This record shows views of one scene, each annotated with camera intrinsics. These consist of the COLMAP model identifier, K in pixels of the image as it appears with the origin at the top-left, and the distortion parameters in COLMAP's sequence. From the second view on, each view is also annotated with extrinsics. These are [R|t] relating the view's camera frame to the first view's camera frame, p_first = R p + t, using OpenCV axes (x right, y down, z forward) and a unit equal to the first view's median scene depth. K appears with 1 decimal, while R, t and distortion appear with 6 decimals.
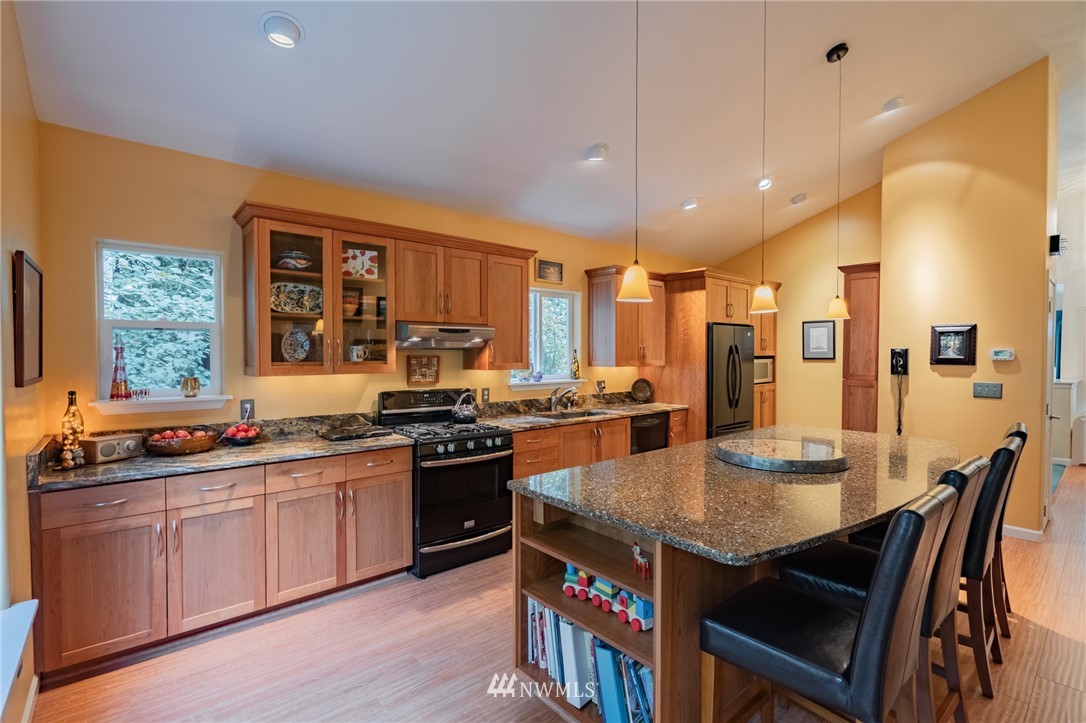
lens RADIAL K [[495.4, 0, 536.1], [0, 495.4, 363.3], [0, 0, 1]] dist [0.000204, 0.000453]
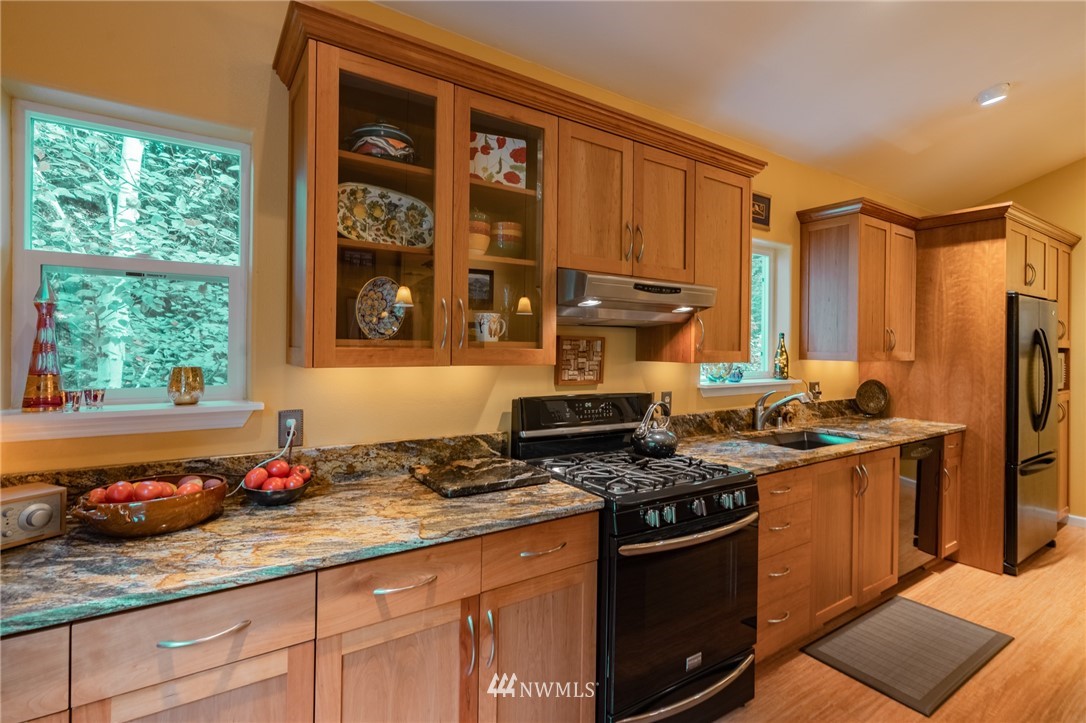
lens RADIAL K [[515.7, 0, 542.8], [0, 515.7, 344.3], [0, 0, 1]] dist [0.000806, 0.000356]
pose [[0.994372, 0.011940, -0.105270, -0.243281], [-0.014579, 0.999598, -0.024335, 0.011143], [0.104937, 0.025732, 0.994146, 0.451594]]
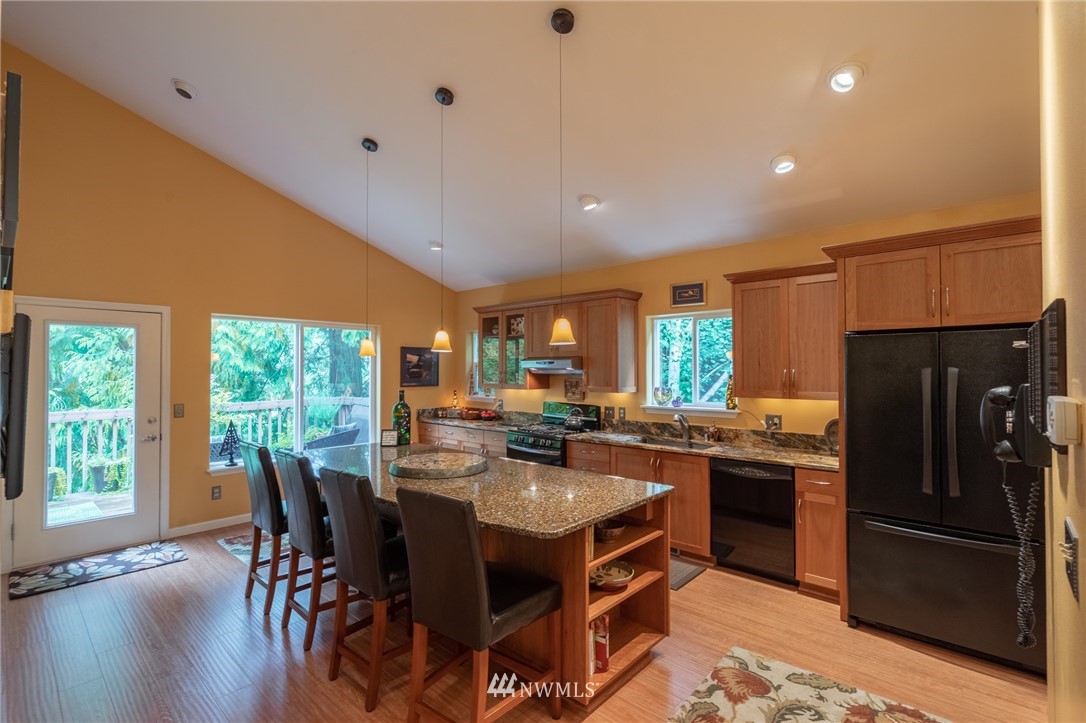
lens RADIAL K [[495.4, 0, 536.1], [0, 495.4, 363.3], [0, 0, 1]] dist [0.000204, 0.000453]
pose [[0.133218, -0.014202, -0.990985, 1.359988], [-0.020234, 0.999650, -0.017046, -0.040741], [0.990880, 0.022322, 0.132884, 0.823676]]
